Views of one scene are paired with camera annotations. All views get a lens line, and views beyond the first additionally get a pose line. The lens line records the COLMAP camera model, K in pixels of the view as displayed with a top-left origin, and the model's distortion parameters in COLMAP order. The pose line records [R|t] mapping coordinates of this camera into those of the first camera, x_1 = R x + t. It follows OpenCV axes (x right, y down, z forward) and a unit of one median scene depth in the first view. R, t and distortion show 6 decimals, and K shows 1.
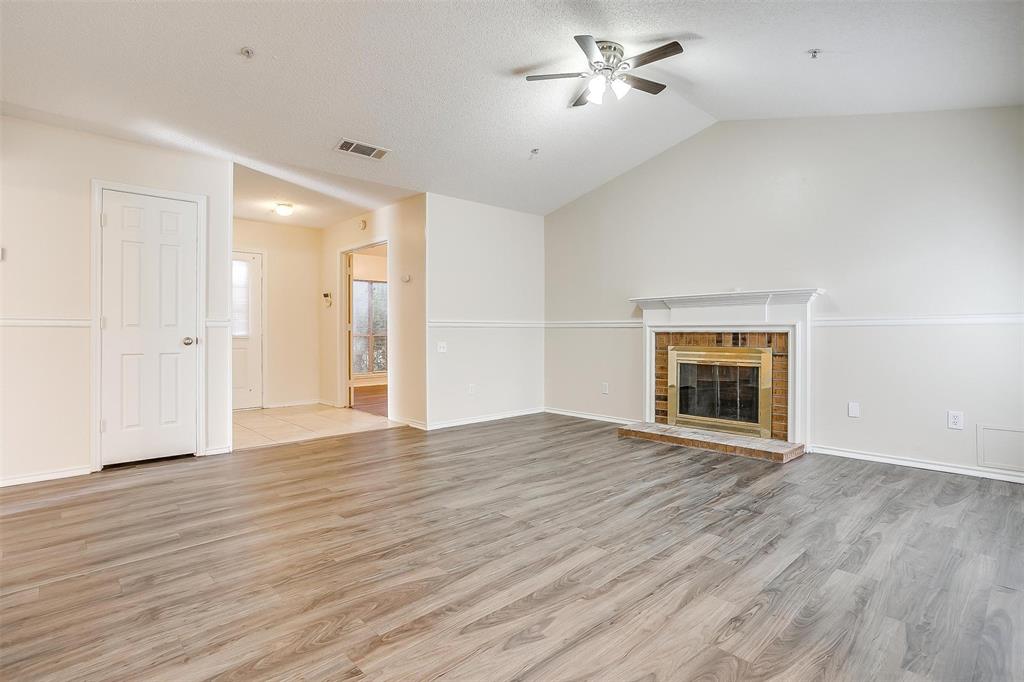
lens RADIAL K [[507.4, 0, 508.2], [0, 507.4, 333.5], [0, 0, 1]] dist [-0.042655, 0.036482]
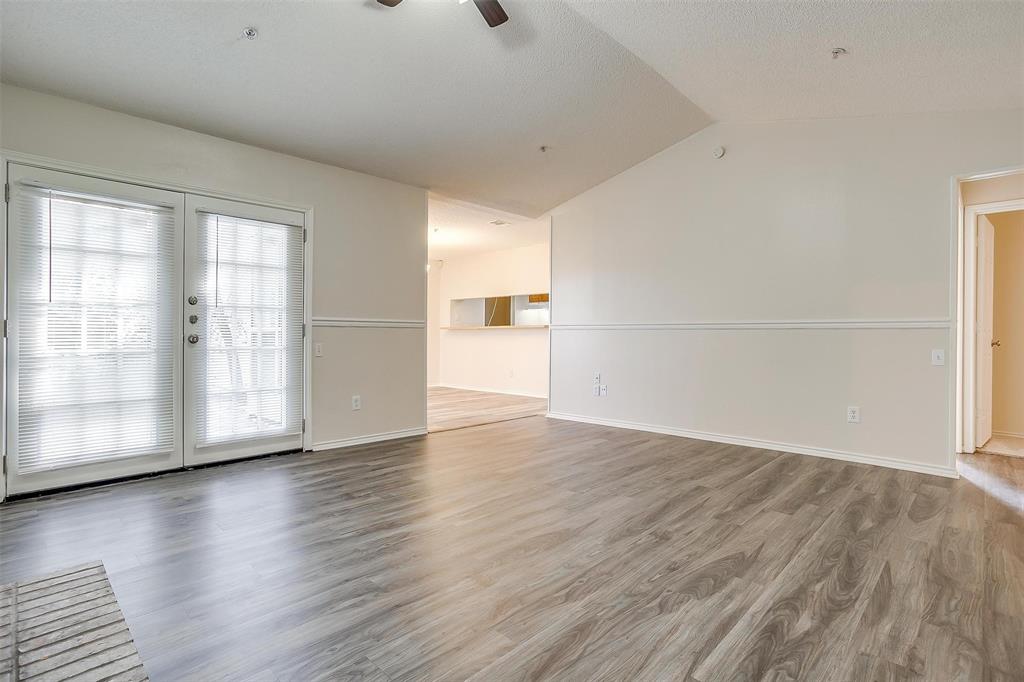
lens RADIAL K [[507.4, 0, 508.2], [0, 507.4, 333.5], [0, 0, 1]] dist [-0.042655, 0.036482]
pose [[-0.998941, -0.003820, -0.045857, 0.184290], [-0.004058, 0.999979, 0.005104, -0.008094], [0.045836, 0.005284, -0.998935, 2.057232]]
